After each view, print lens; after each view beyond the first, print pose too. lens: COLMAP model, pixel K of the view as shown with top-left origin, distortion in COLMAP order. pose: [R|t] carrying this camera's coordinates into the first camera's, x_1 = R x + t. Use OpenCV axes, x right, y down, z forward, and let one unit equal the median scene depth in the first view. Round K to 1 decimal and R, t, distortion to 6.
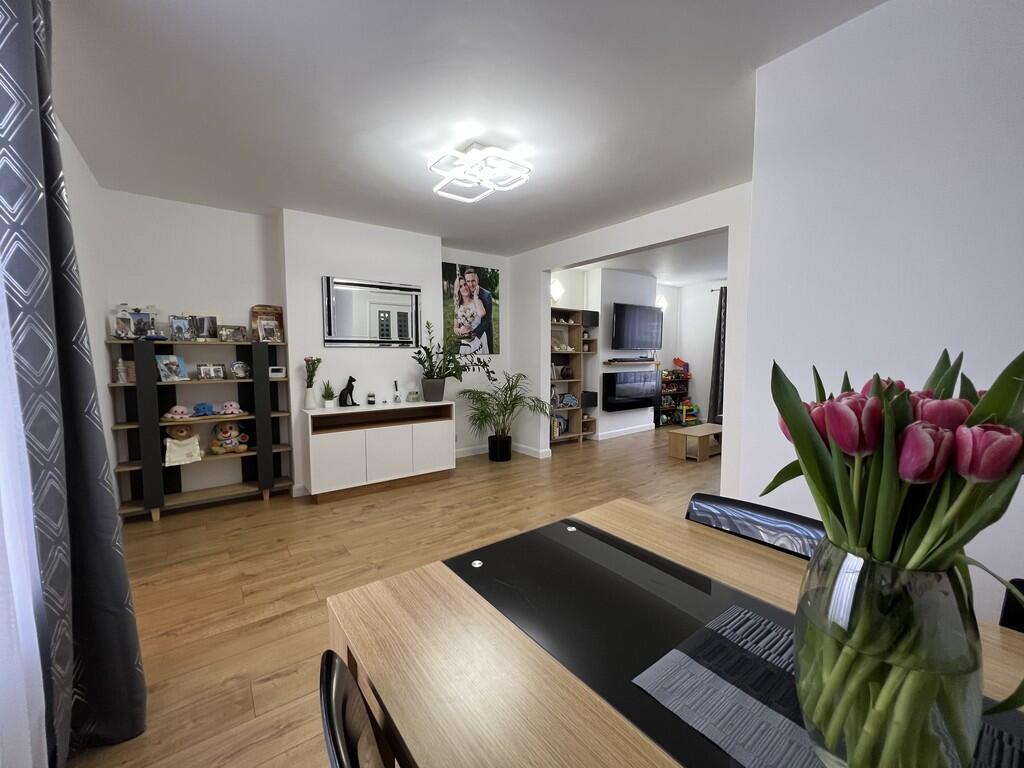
lens RADIAL K [[412.6, 0, 515.5], [0, 412.6, 384.6], [0, 0, 1]] dist [0.001858, 0.000051]
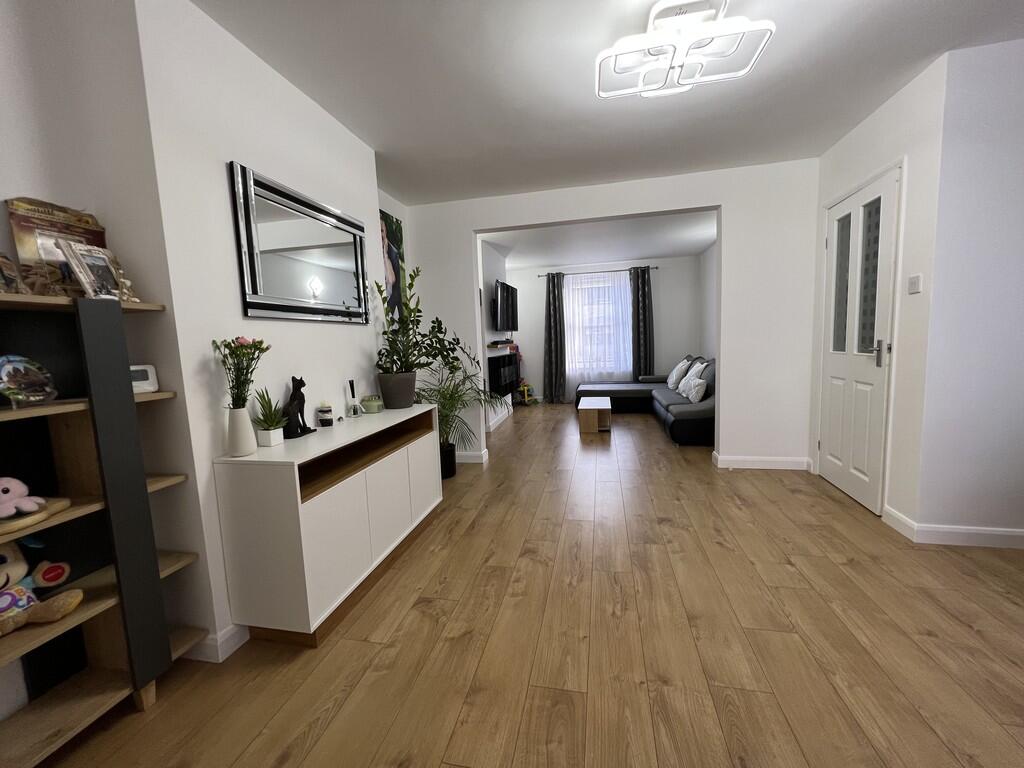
lens RADIAL K [[412.6, 0, 512.0], [0, 412.6, 382.9], [0, 0, 1]] dist [0.001858, 0.000051]
pose [[0.758004, -0.095581, 0.645208, -0.554256], [0.088085, 0.995143, 0.043937, -0.012361], [-0.646274, 0.023529, 0.762742, 0.459451]]
